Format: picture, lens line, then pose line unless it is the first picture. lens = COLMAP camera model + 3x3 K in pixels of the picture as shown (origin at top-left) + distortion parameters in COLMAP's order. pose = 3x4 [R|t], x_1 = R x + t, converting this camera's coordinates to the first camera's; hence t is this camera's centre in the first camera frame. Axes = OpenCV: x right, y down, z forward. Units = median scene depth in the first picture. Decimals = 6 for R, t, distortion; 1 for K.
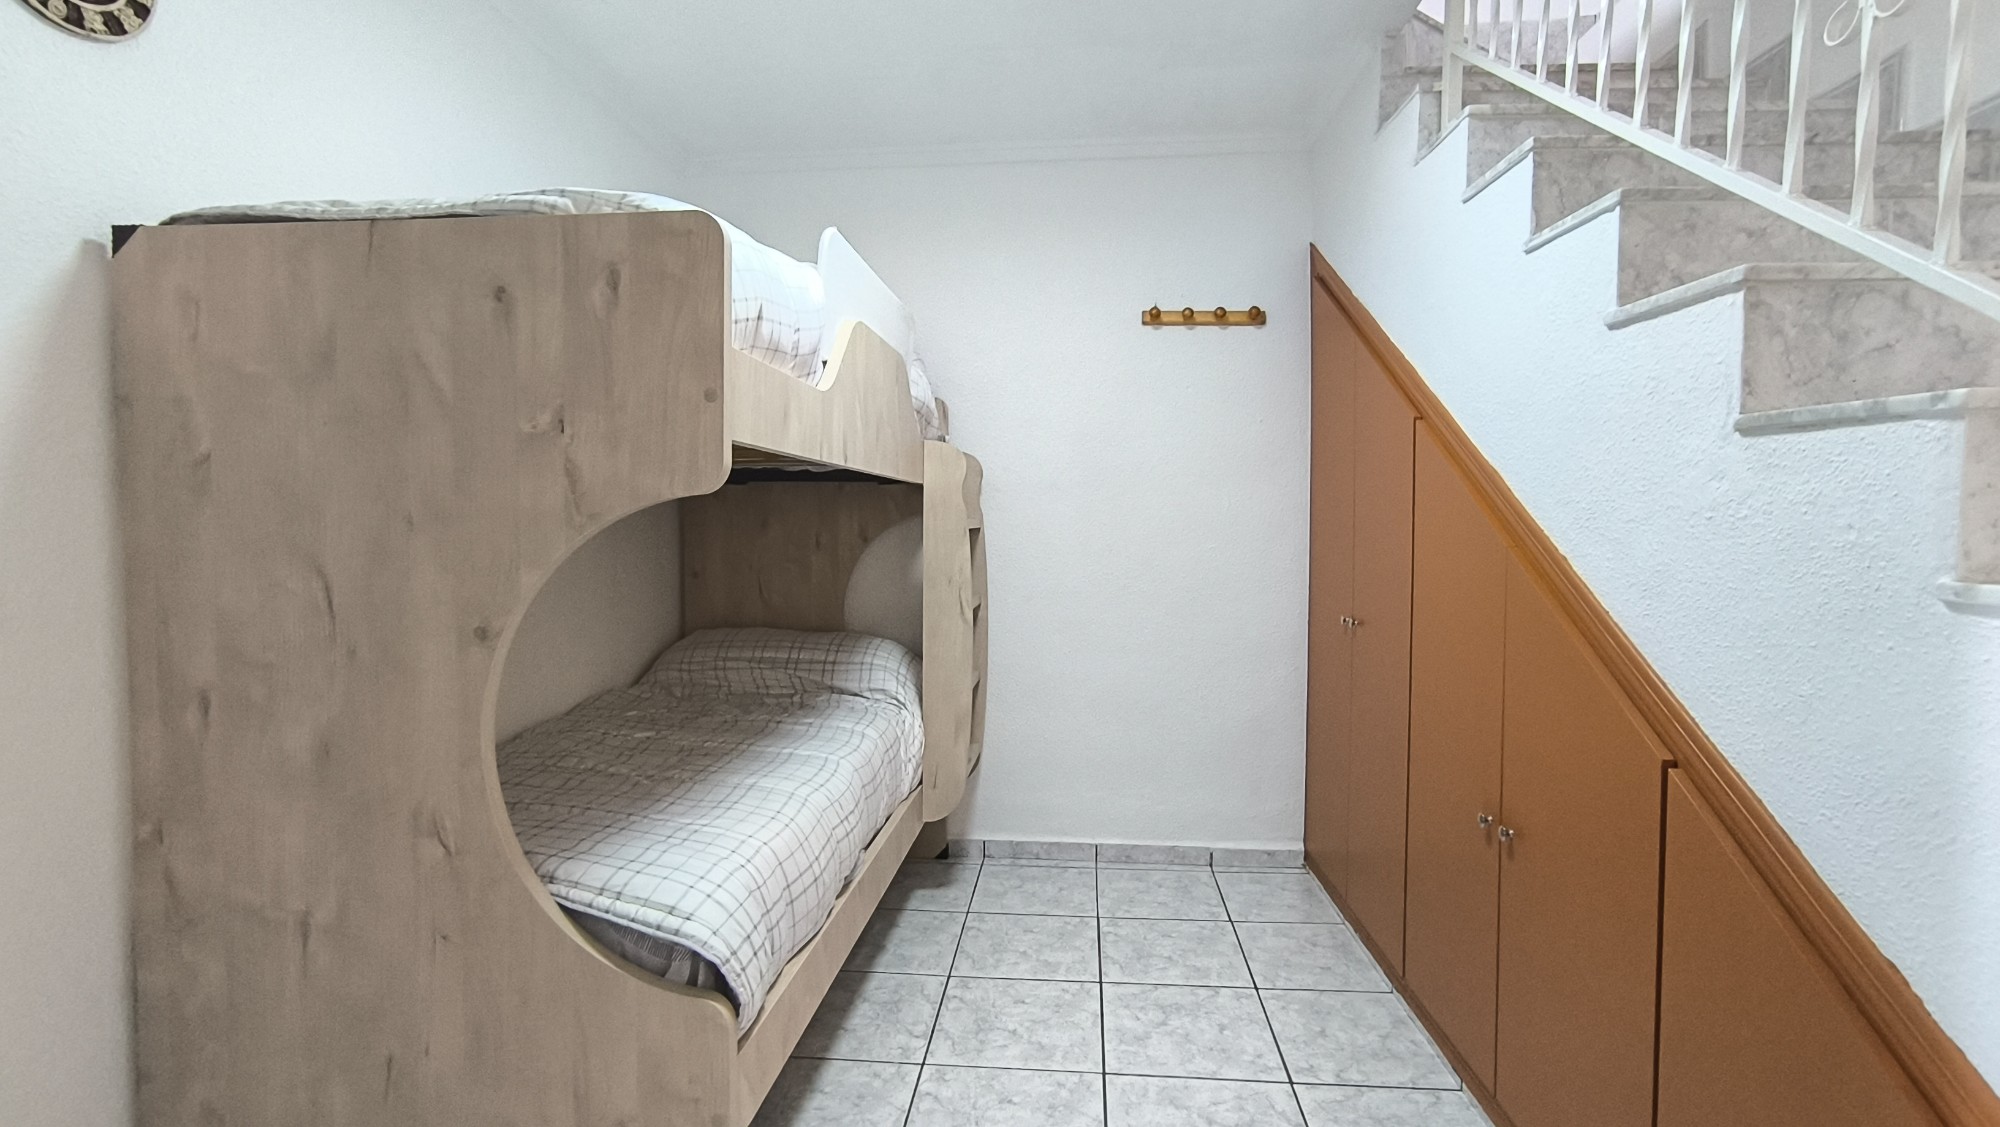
lens RADIAL K [[922.8, 0, 999.4], [0, 922.8, 554.6], [0, 0, 1]] dist [-0.037320, 0.019525]
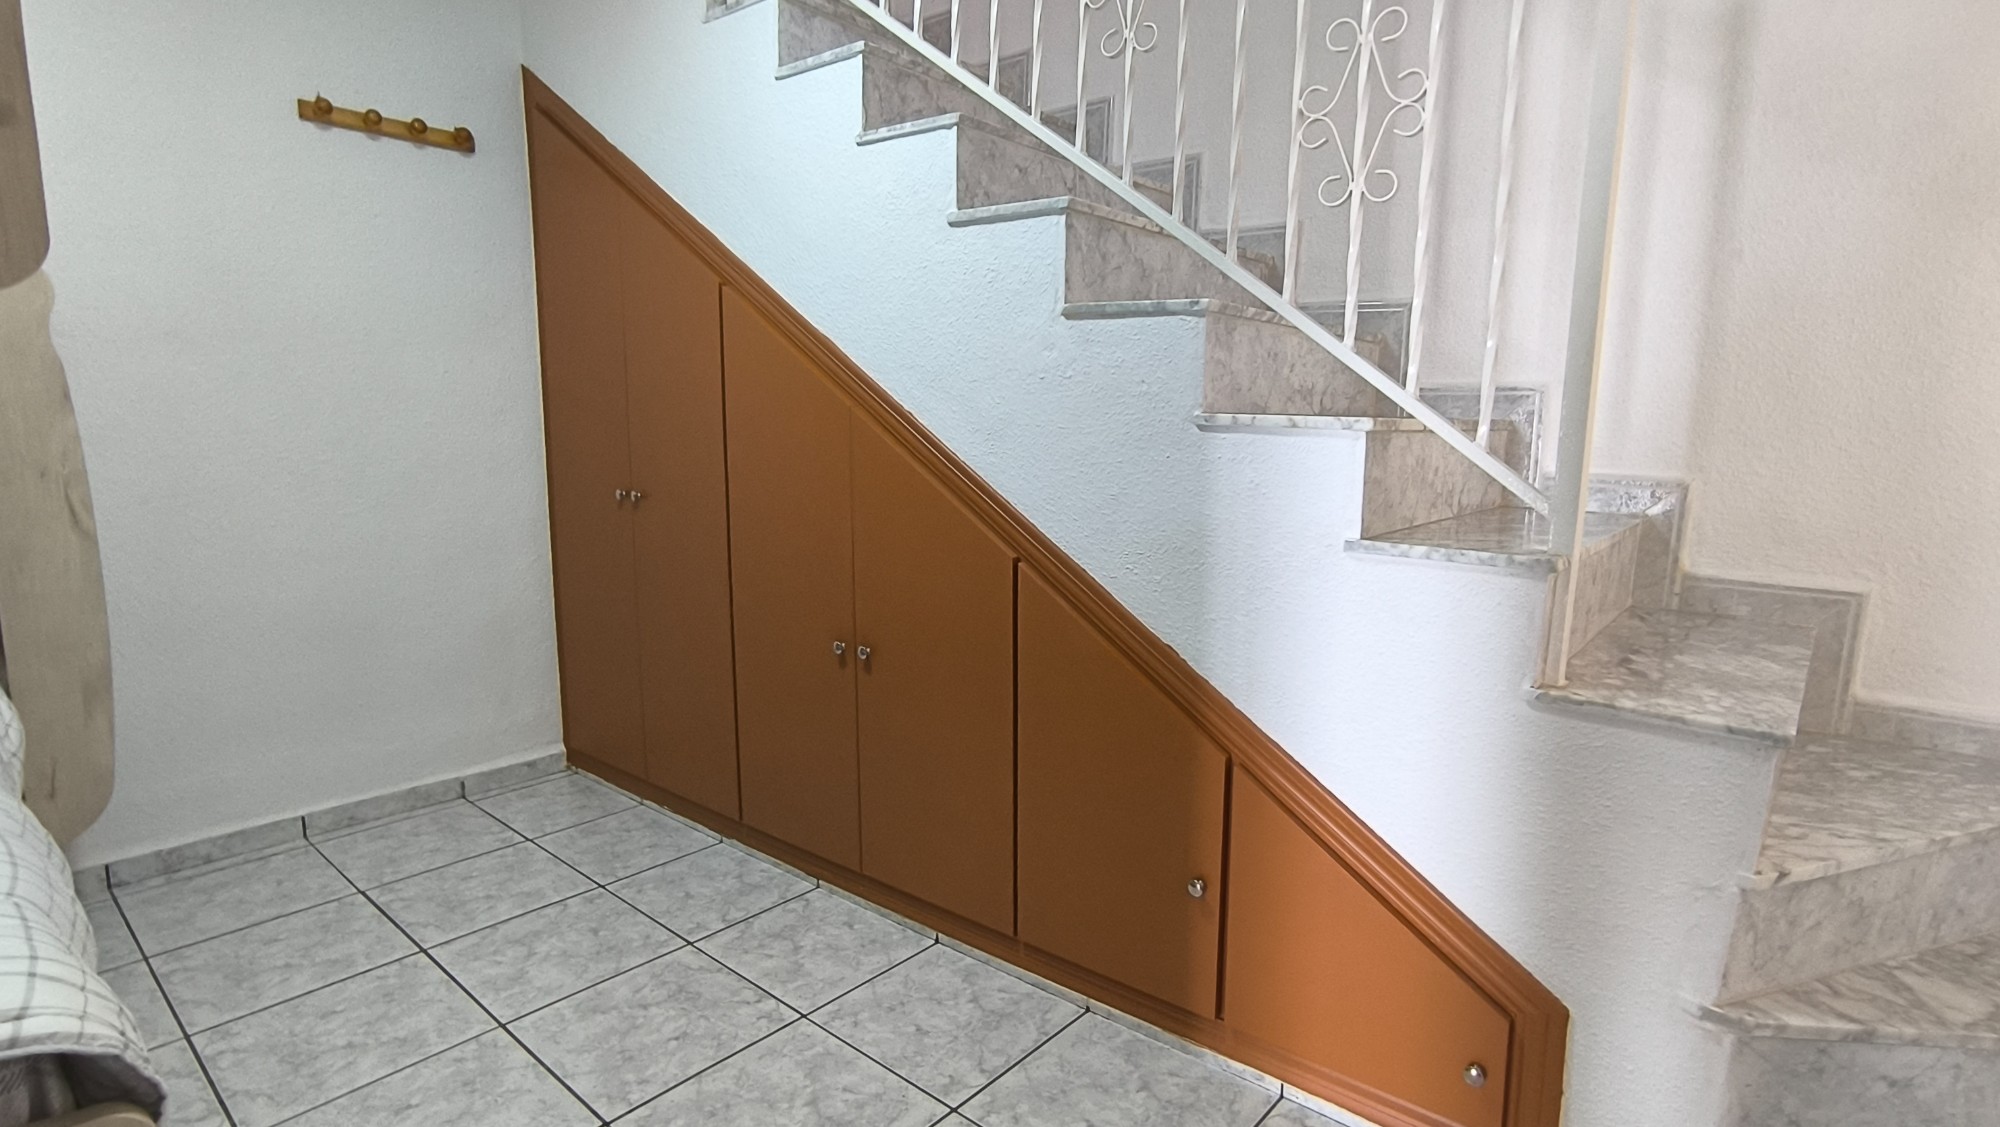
lens RADIAL K [[1029.1, 0, 1008.4], [0, 1029.1, 557.0], [0, 0, 1]] dist [-0.030536, 0.006818]
pose [[0.568018, -0.108480, 0.815836, -0.360122], [0.023880, 0.993030, 0.115415, 0.031525], [-0.822670, -0.046076, 0.566649, 0.088372]]
